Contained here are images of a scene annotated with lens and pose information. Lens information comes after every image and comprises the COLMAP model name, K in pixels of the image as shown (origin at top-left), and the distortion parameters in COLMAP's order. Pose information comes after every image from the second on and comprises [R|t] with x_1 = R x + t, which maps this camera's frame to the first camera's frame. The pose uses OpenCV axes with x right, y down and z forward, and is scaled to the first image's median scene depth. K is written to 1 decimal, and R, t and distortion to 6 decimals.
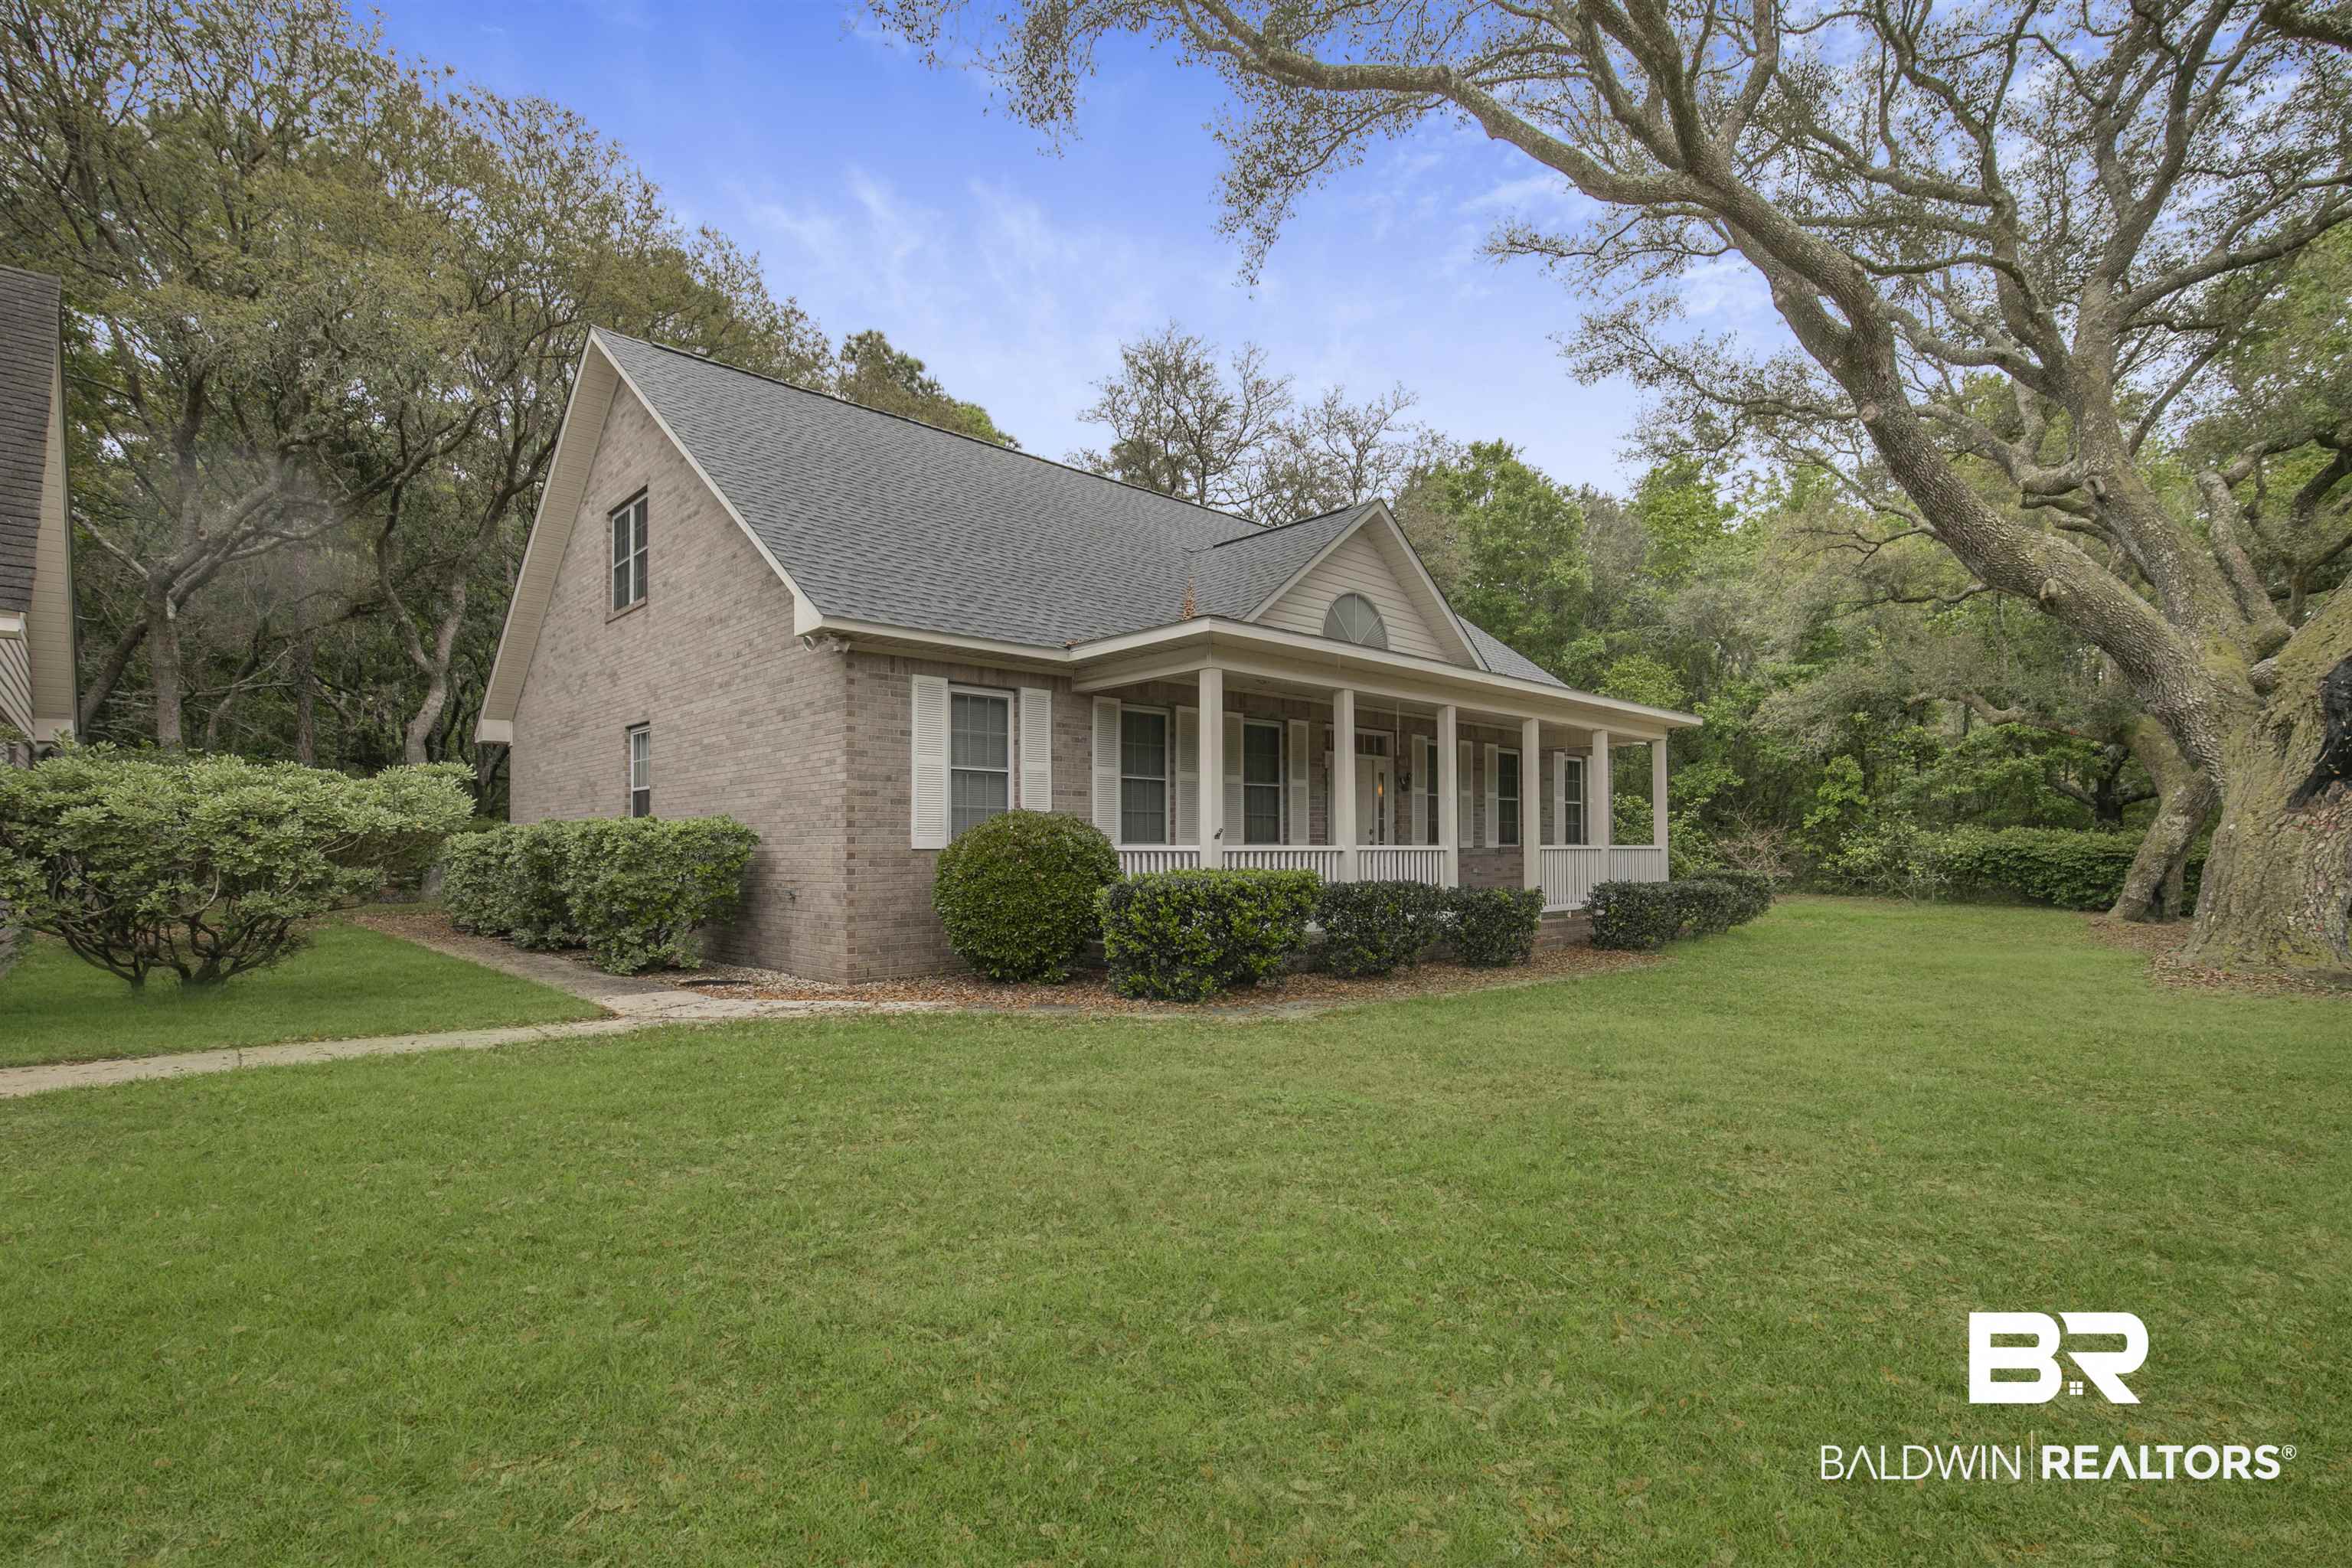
lens RADIAL K [[1107.7, 0, 1180.2], [0, 1107.7, 841.4], [0, 0, 1]] dist [-0.012008, 0.001509]
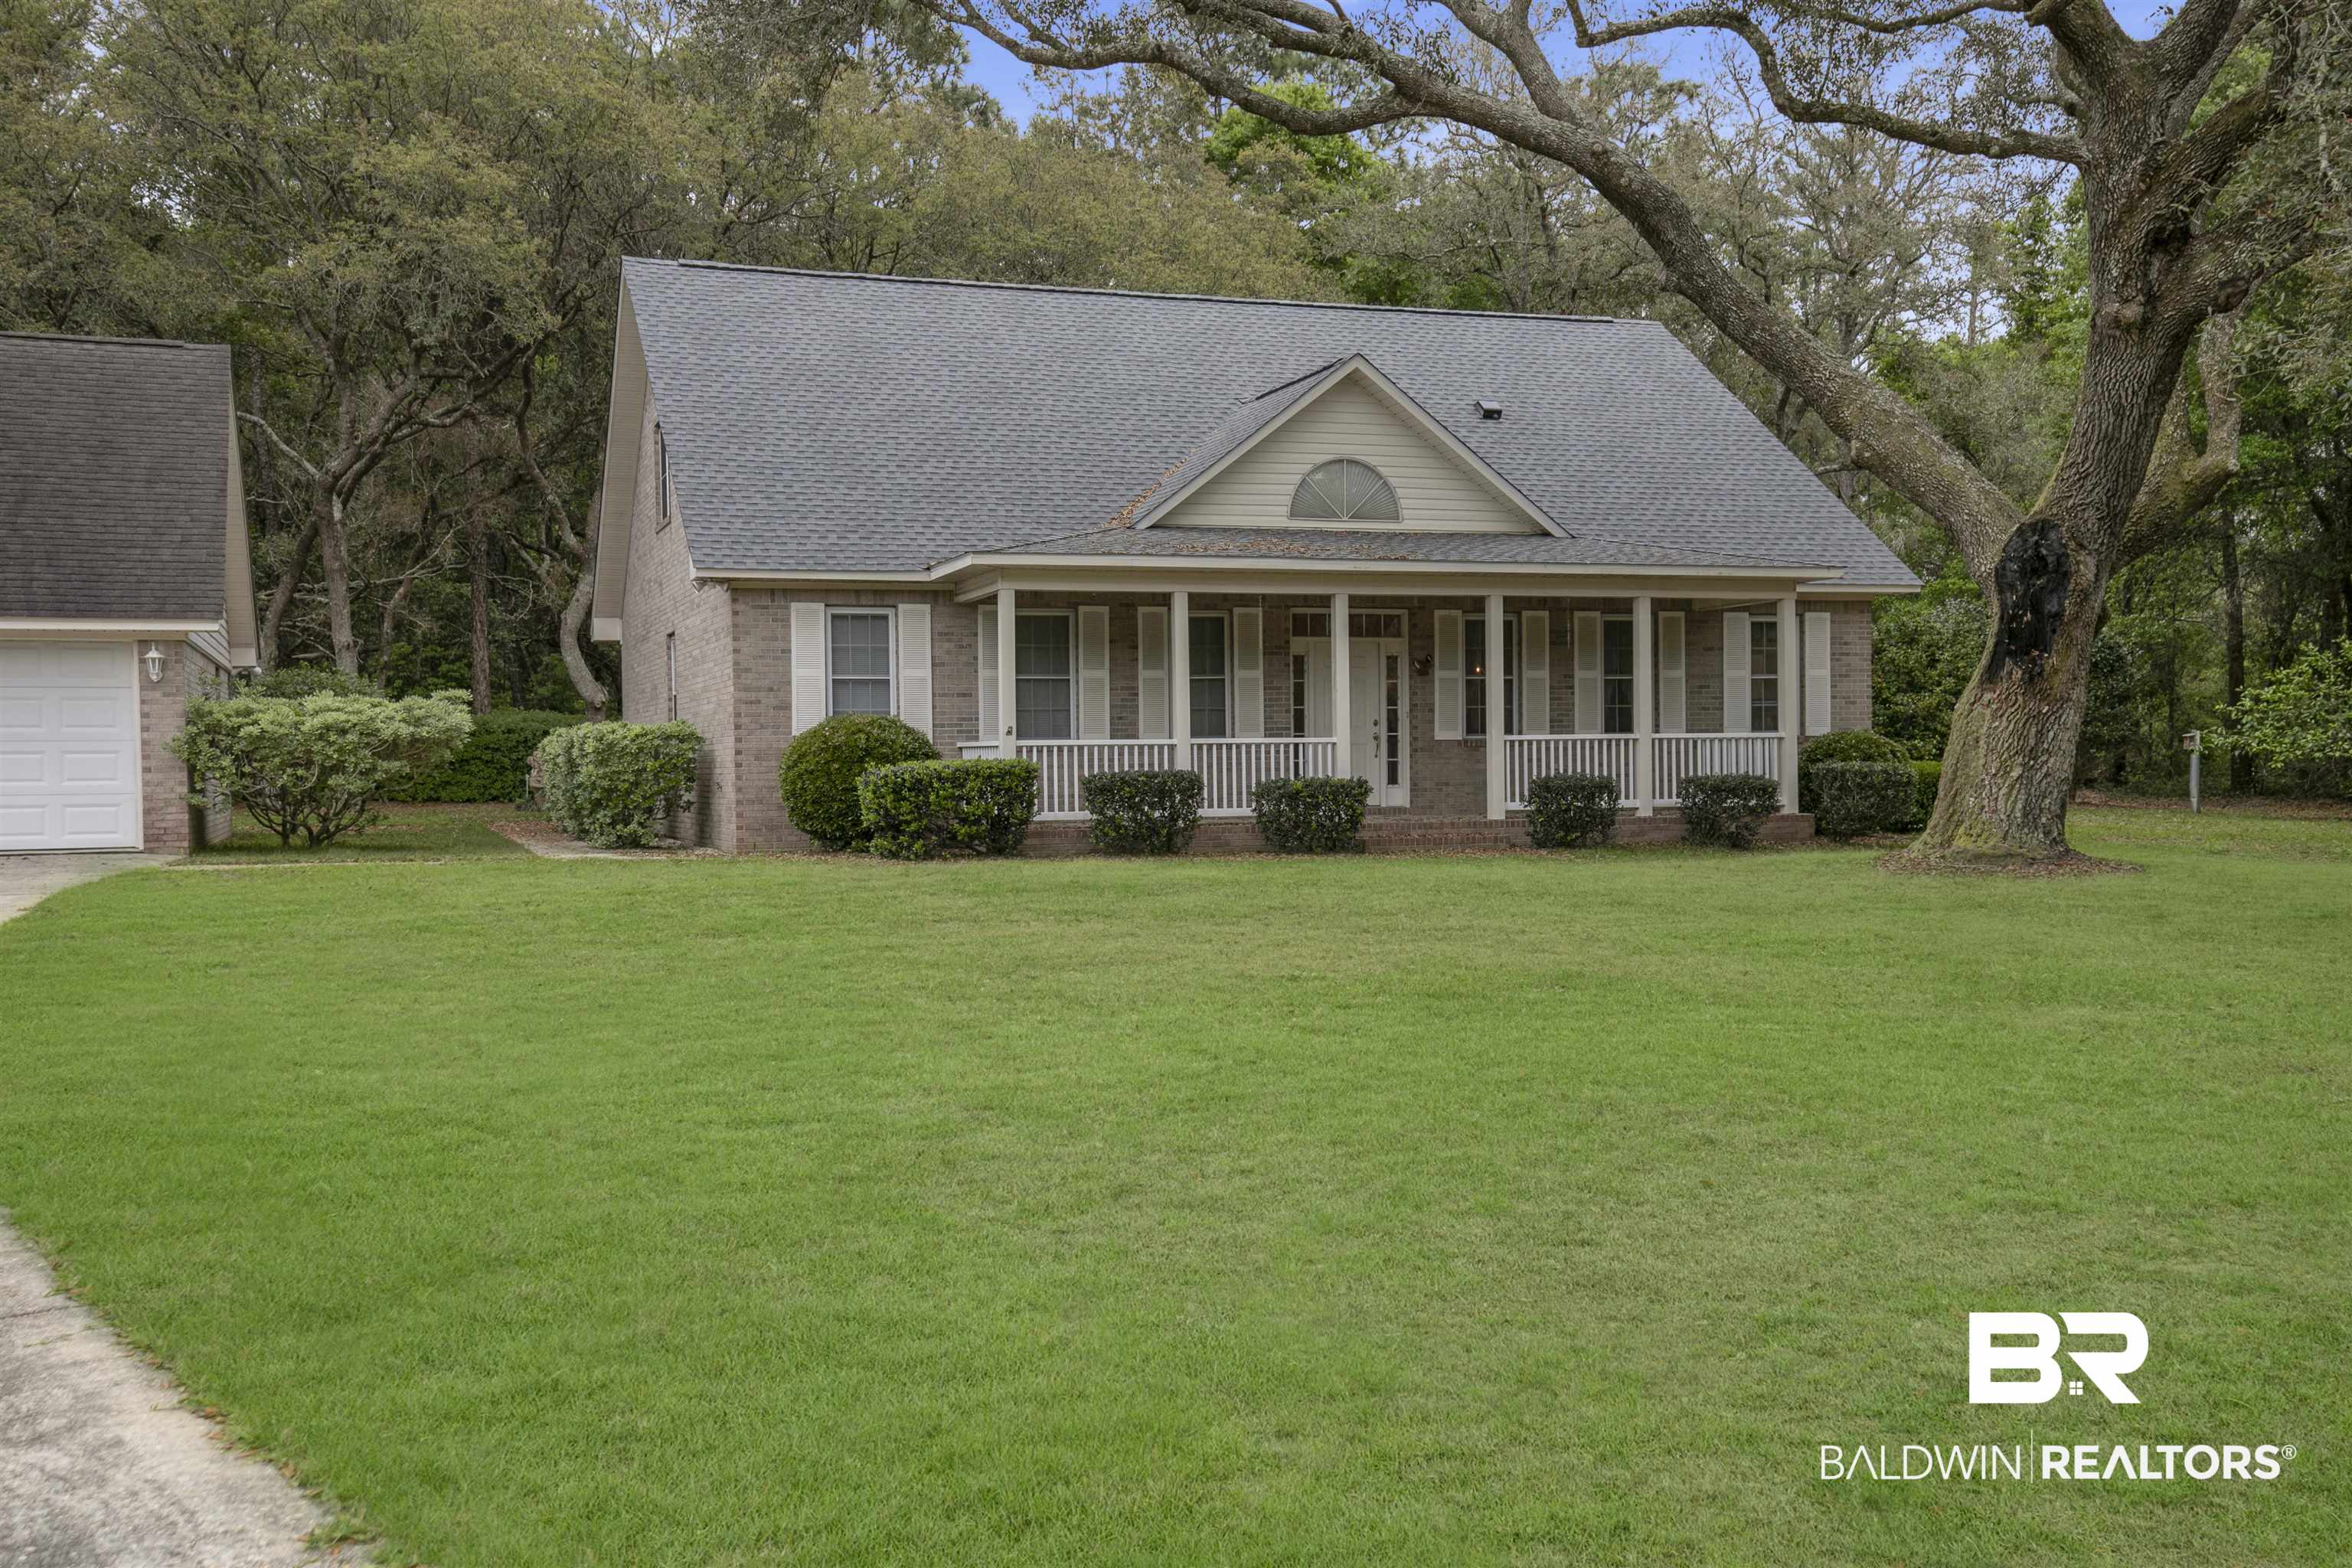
lens RADIAL K [[2309.3, 0, 1180.5], [0, 2309.3, 793.8], [0, 0, 1]] dist [0.158322, 0.000000]
pose [[0.908538, -0.001820, -0.417798, 1.142755], [0.012535, 0.999659, 0.022904, 0.005376], [0.417614, -0.026046, 0.908251, -1.076245]]
